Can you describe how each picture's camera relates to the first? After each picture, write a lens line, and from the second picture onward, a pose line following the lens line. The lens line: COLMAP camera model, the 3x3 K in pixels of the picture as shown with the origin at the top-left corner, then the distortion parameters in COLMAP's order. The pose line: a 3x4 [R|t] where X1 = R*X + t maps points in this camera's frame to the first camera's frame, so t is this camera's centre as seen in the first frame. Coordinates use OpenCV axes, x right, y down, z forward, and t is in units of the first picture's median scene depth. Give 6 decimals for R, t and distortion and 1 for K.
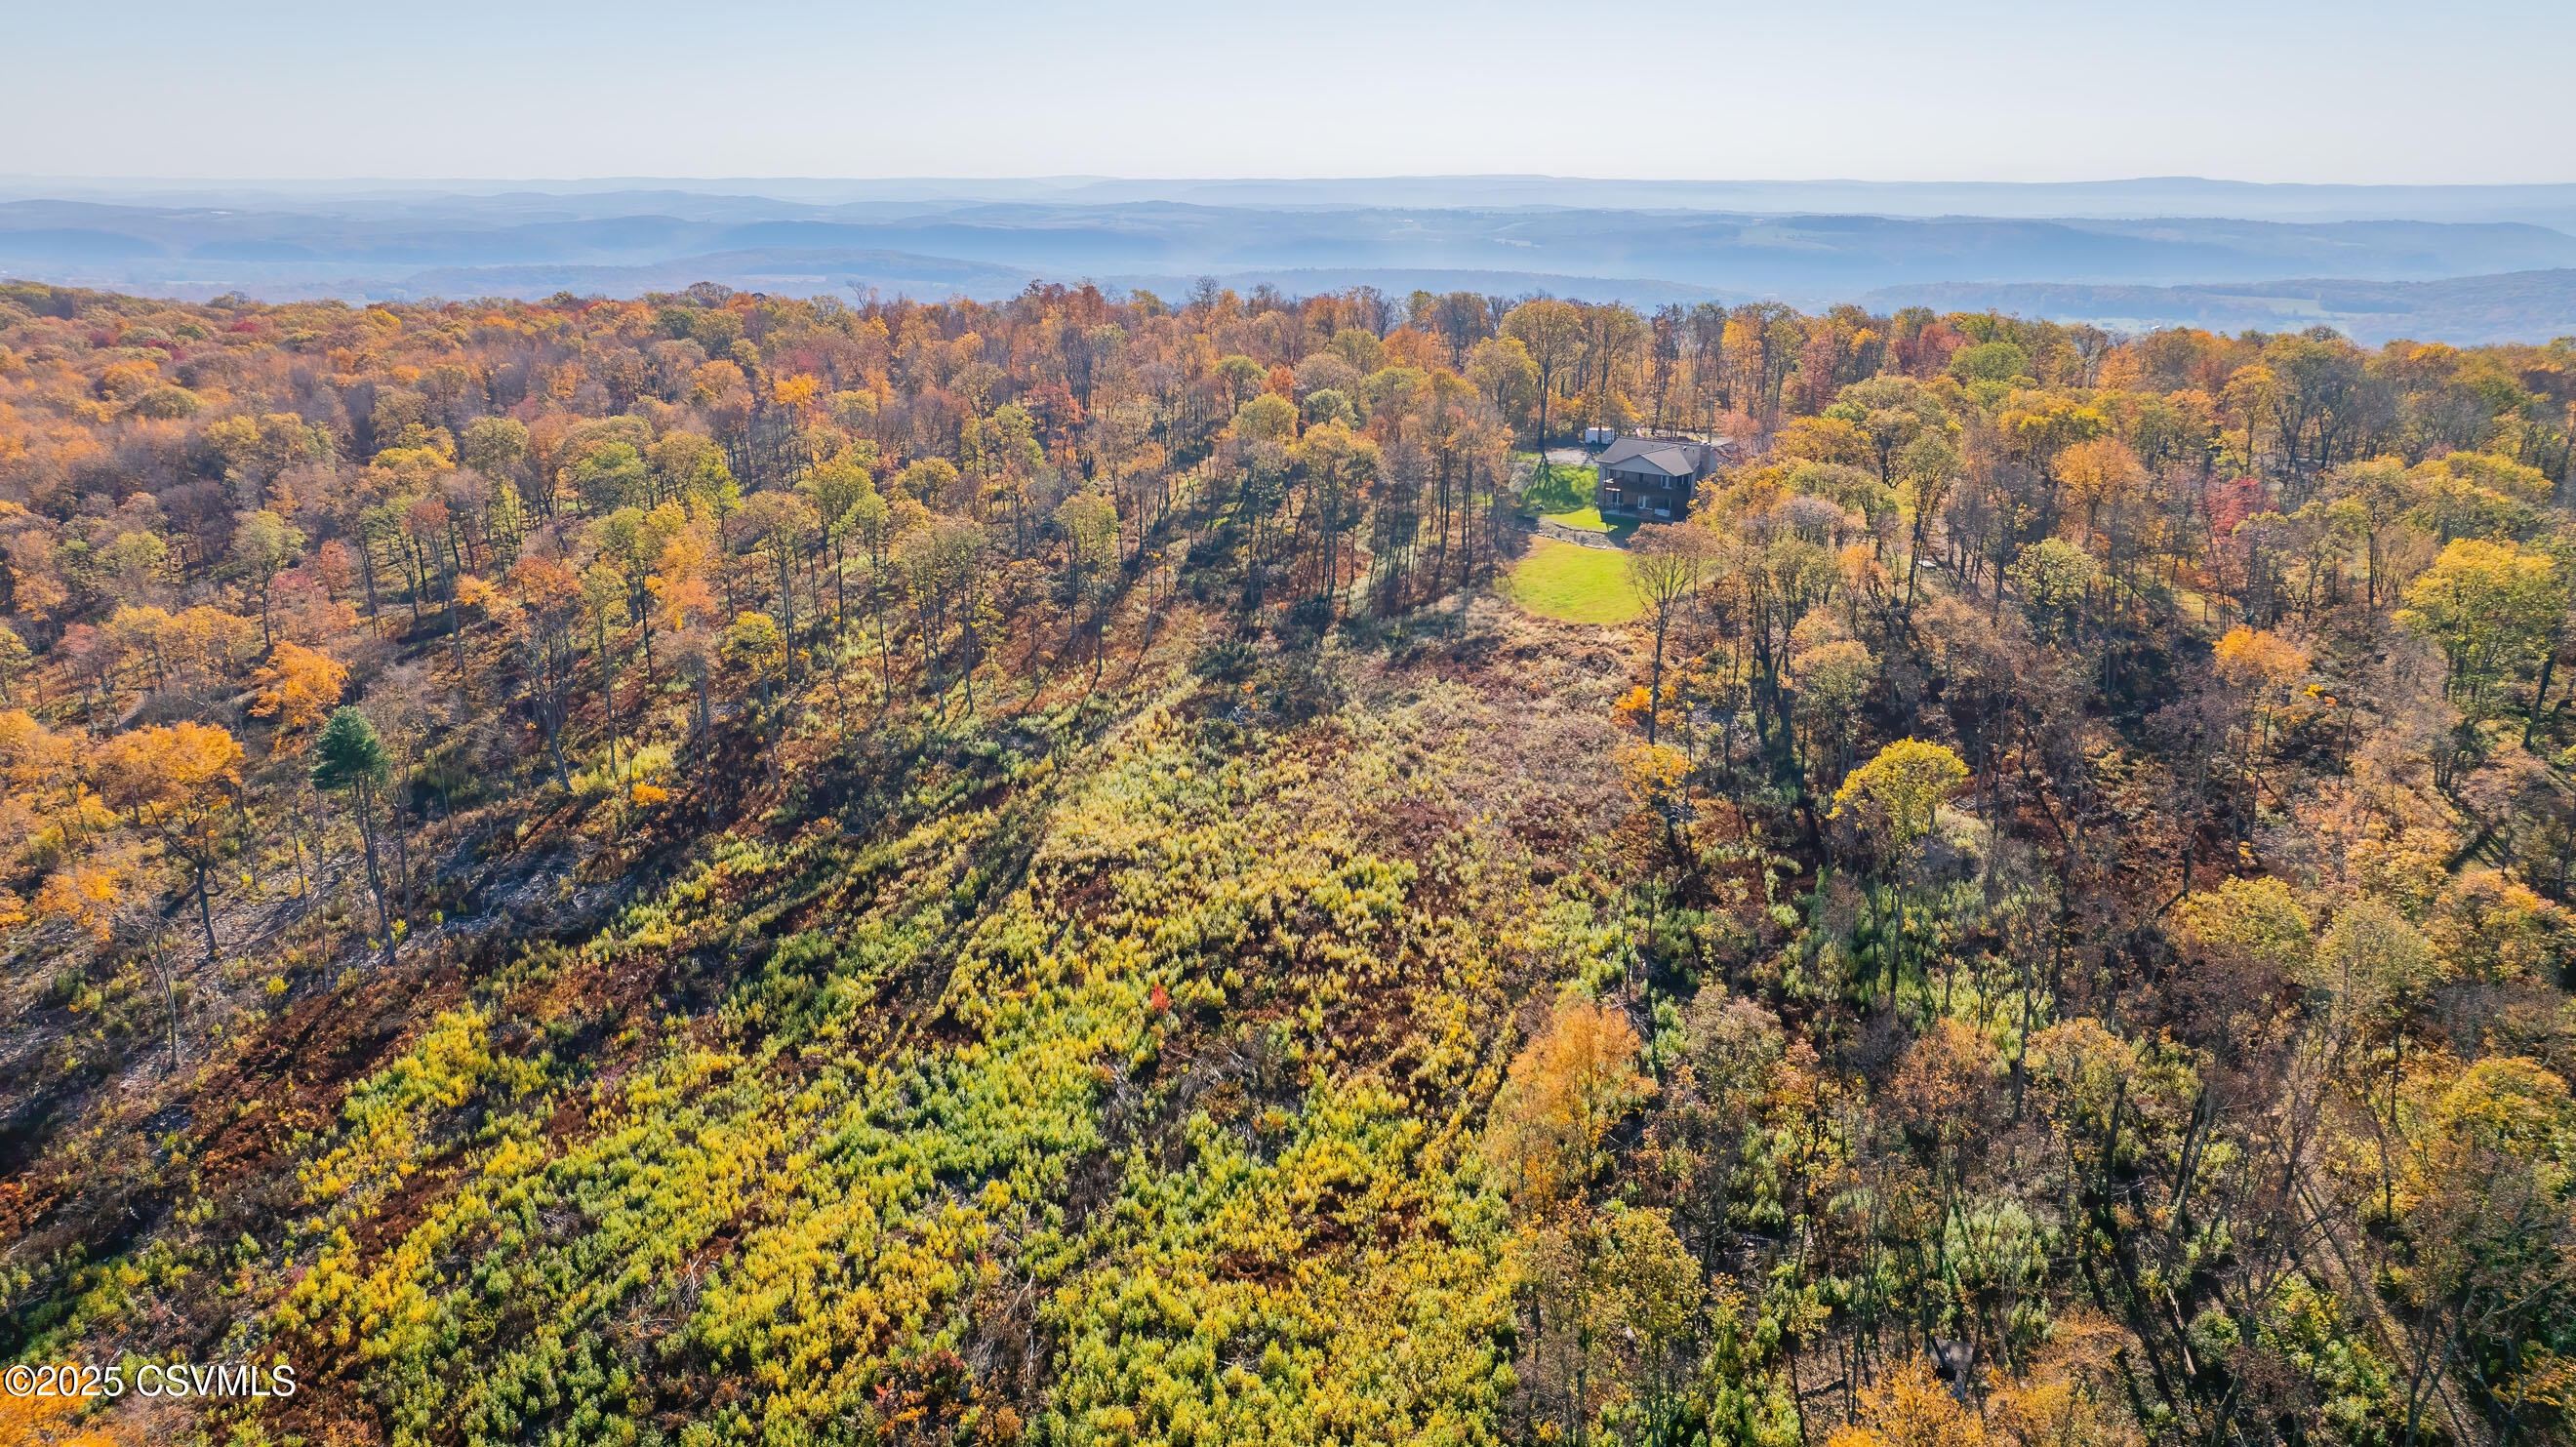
lens RADIAL K [[1816.3, 0, 1275.7], [0, 1816.3, 724.0], [0, 0, 1]] dist [-0.019806, -0.004733]
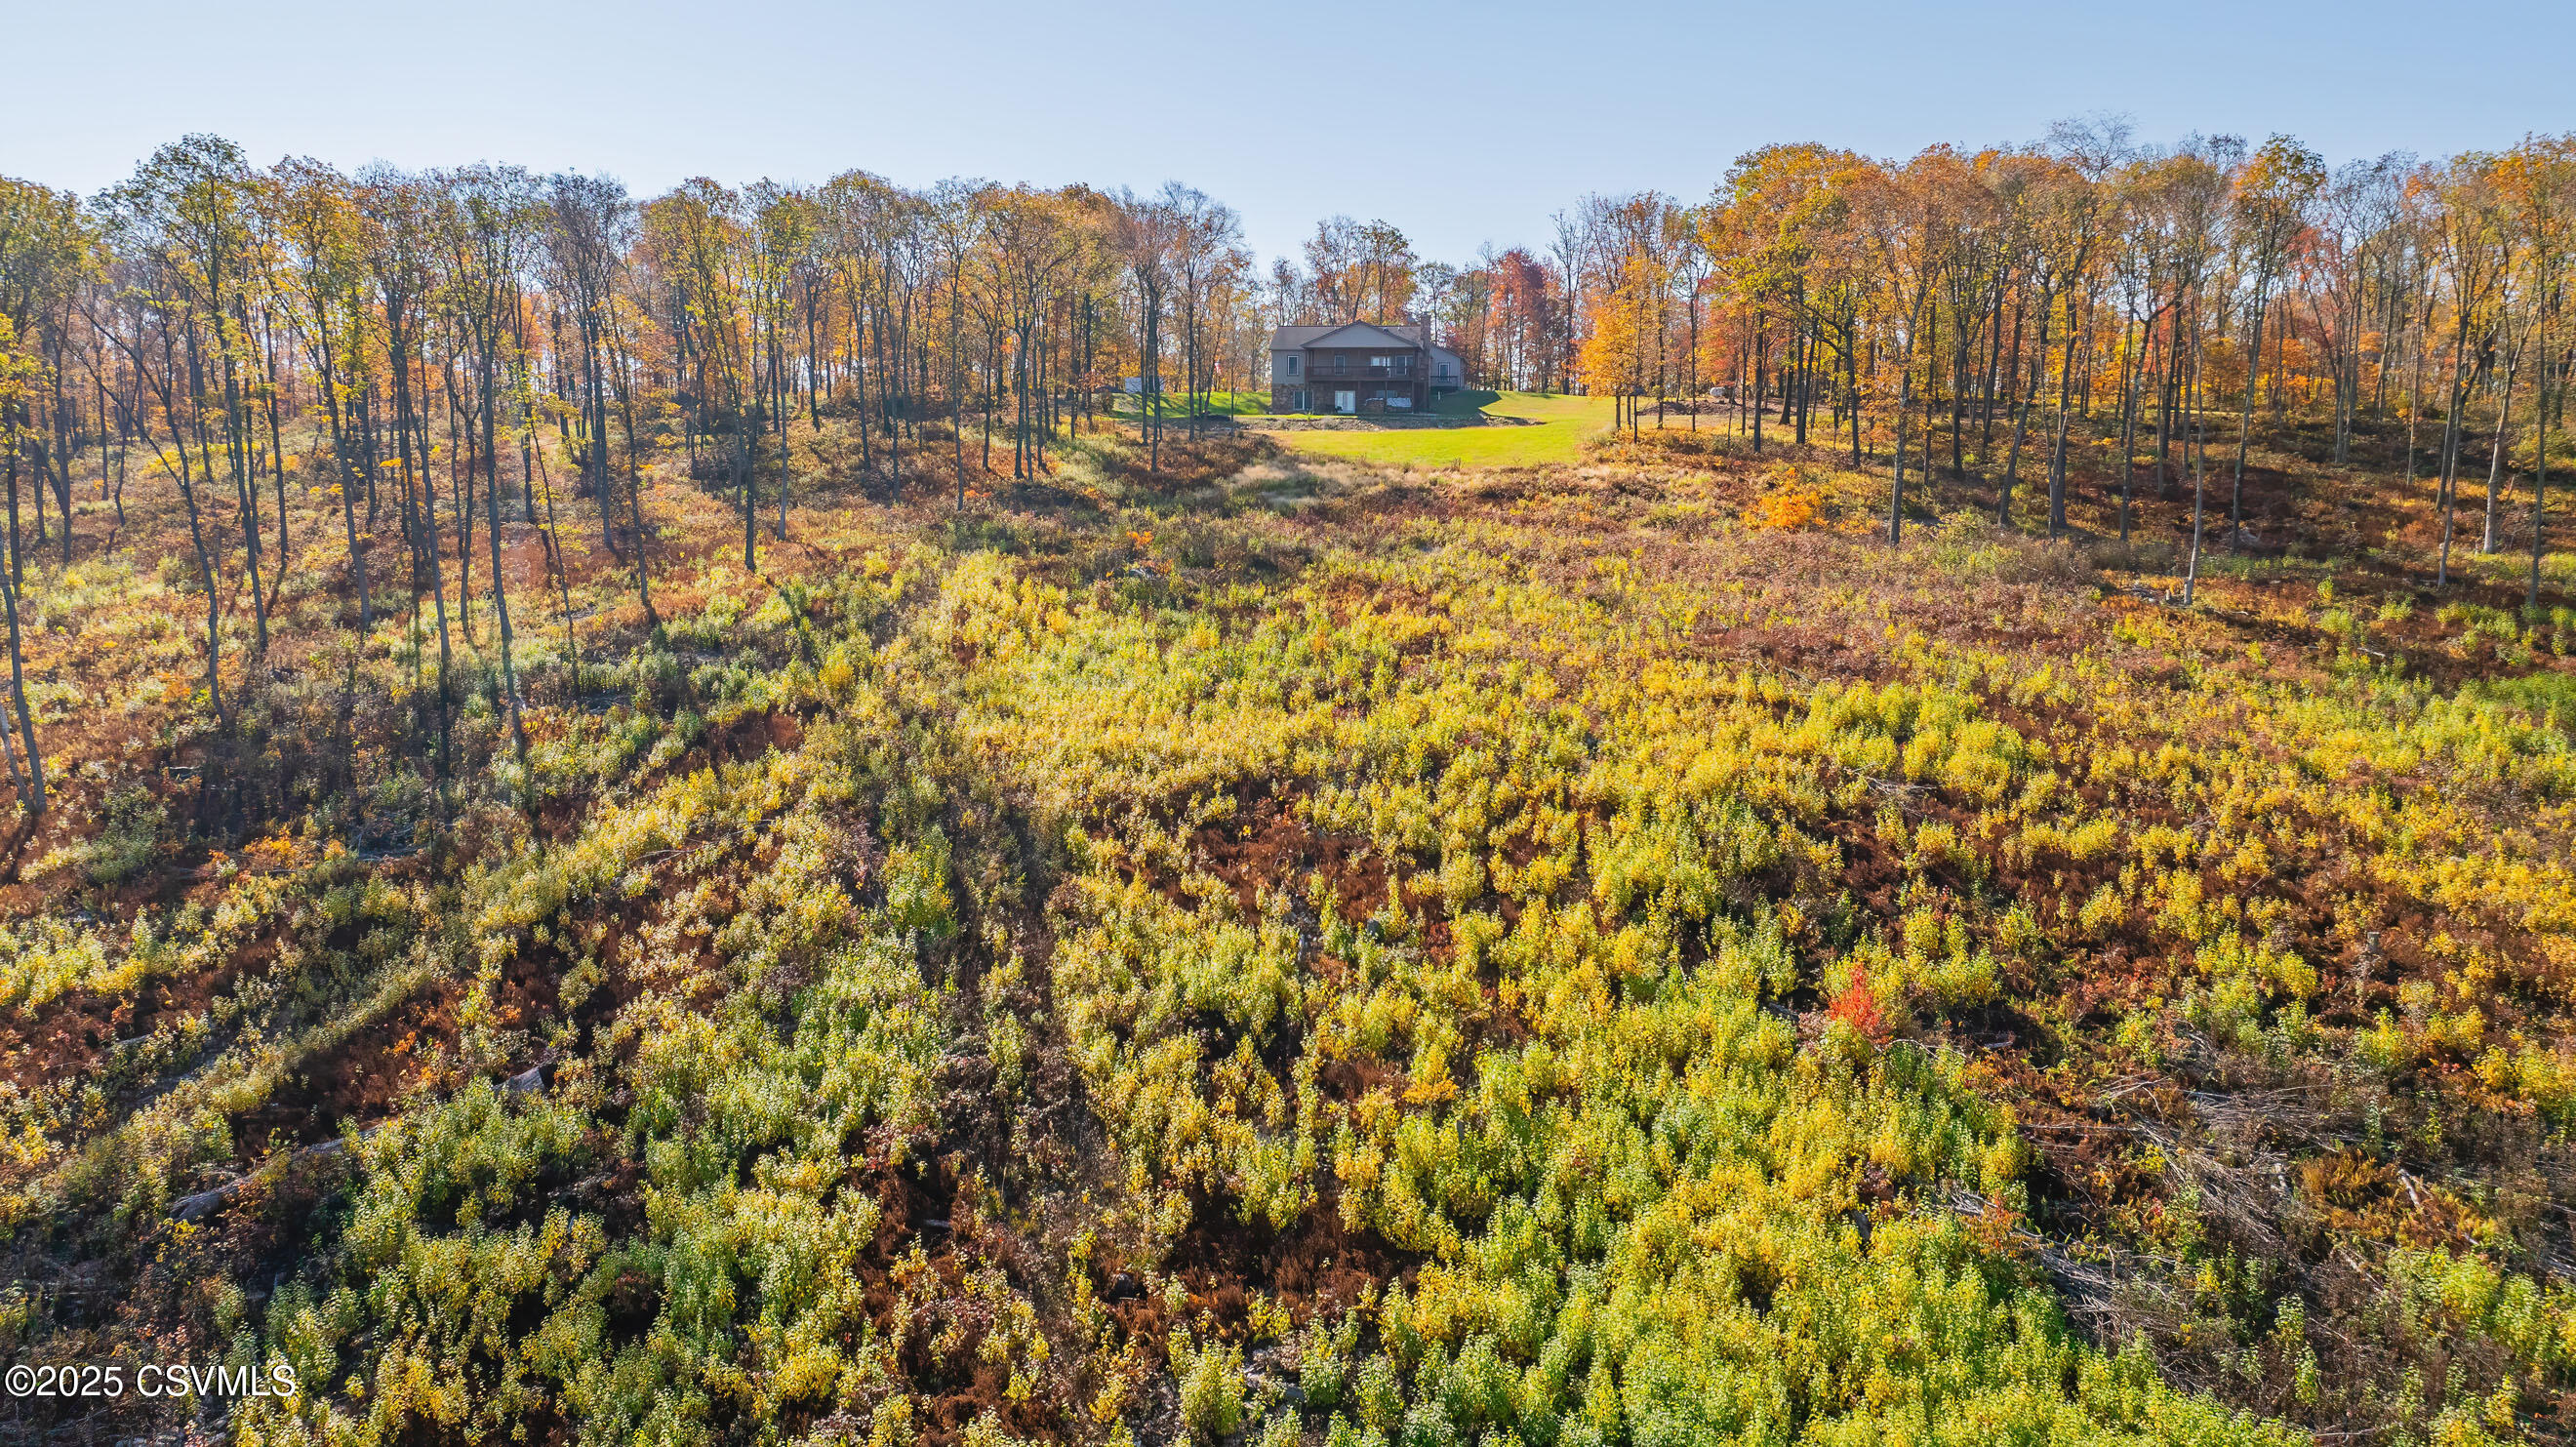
lens RADIAL K [[1816.3, 0, 1275.7], [0, 1816.3, 724.0], [0, 0, 1]] dist [-0.019806, -0.004733]
pose [[0.851678, -0.071285, 0.519195, -0.298082], [0.145597, 0.983889, -0.103747, 0.107302], [-0.503434, 0.163953, 0.848336, 0.686282]]
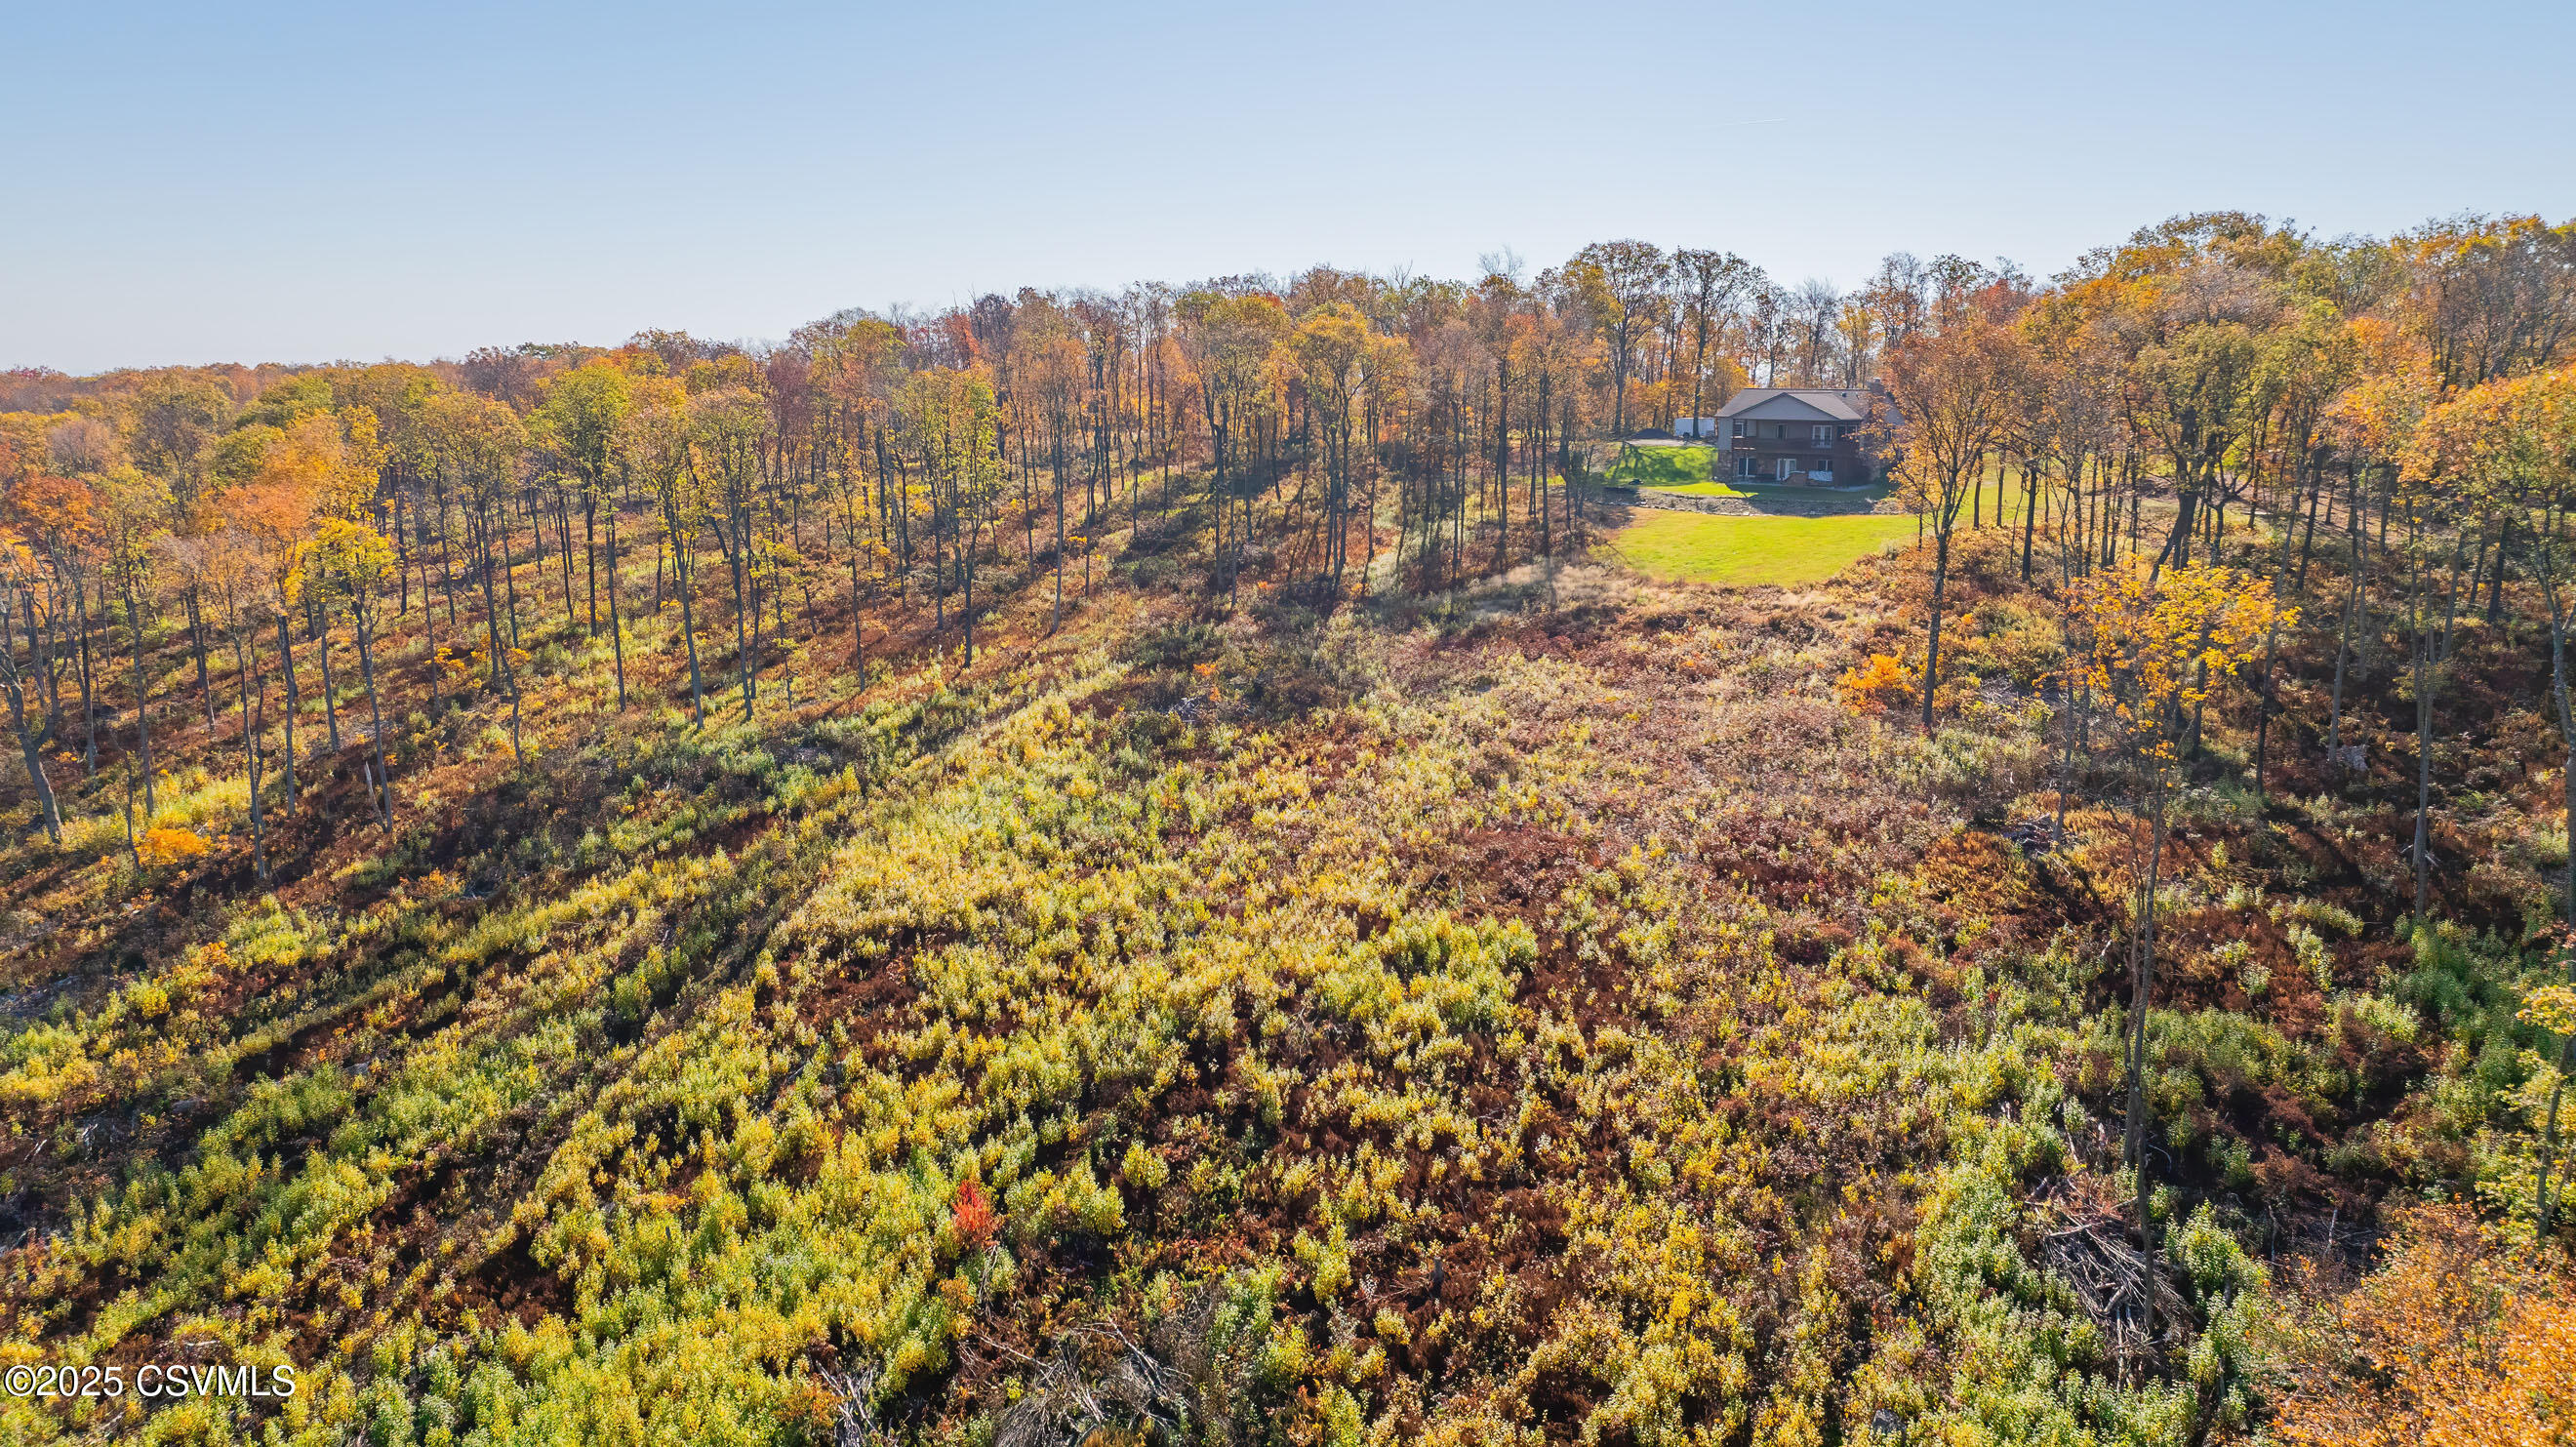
lens RADIAL K [[1816.3, 0, 1275.7], [0, 1816.3, 724.0], [0, 0, 1]] dist [-0.019806, -0.004733]
pose [[0.999985, 0.001254, 0.005305, 0.005709], [-0.000700, 0.994675, -0.103059, 0.072067], [-0.005406, 0.103053, 0.994661, 0.502903]]
